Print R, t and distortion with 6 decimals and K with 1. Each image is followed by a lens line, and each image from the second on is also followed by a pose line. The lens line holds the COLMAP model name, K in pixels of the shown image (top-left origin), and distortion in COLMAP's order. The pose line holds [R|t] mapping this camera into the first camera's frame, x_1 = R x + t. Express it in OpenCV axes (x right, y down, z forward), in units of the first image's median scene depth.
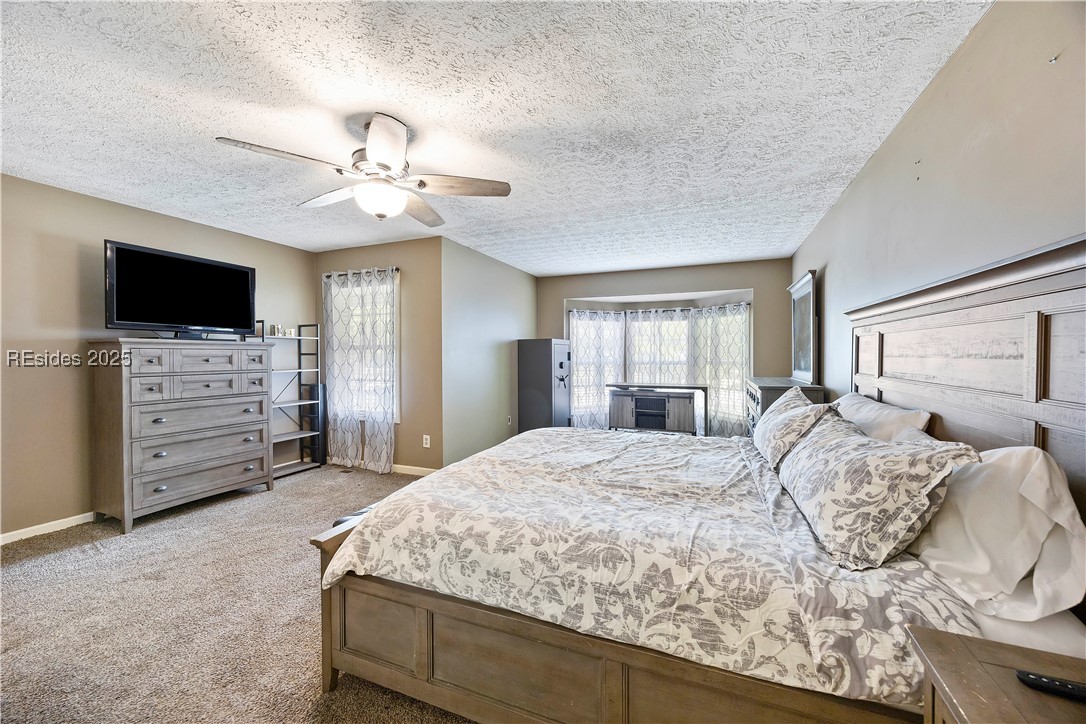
lens RADIAL K [[410.4, 0, 547.9], [0, 410.4, 361.2], [0, 0, 1]] dist [-0.003440, -0.000056]
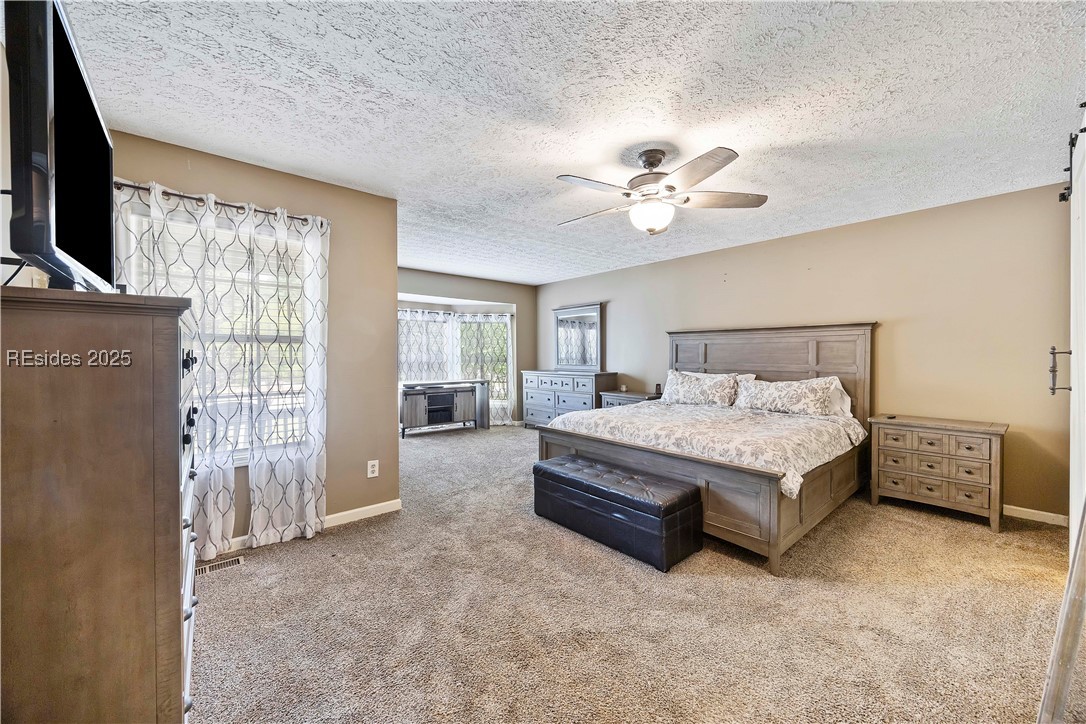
lens RADIAL K [[410.4, 0, 547.9], [0, 410.4, 361.2], [0, 0, 1]] dist [-0.003440, -0.000056]
pose [[0.446330, -0.010856, 0.894803, -0.693216], [0.012619, 0.999903, 0.005837, 0.001417], [-0.894780, 0.008687, 0.446424, 0.330439]]
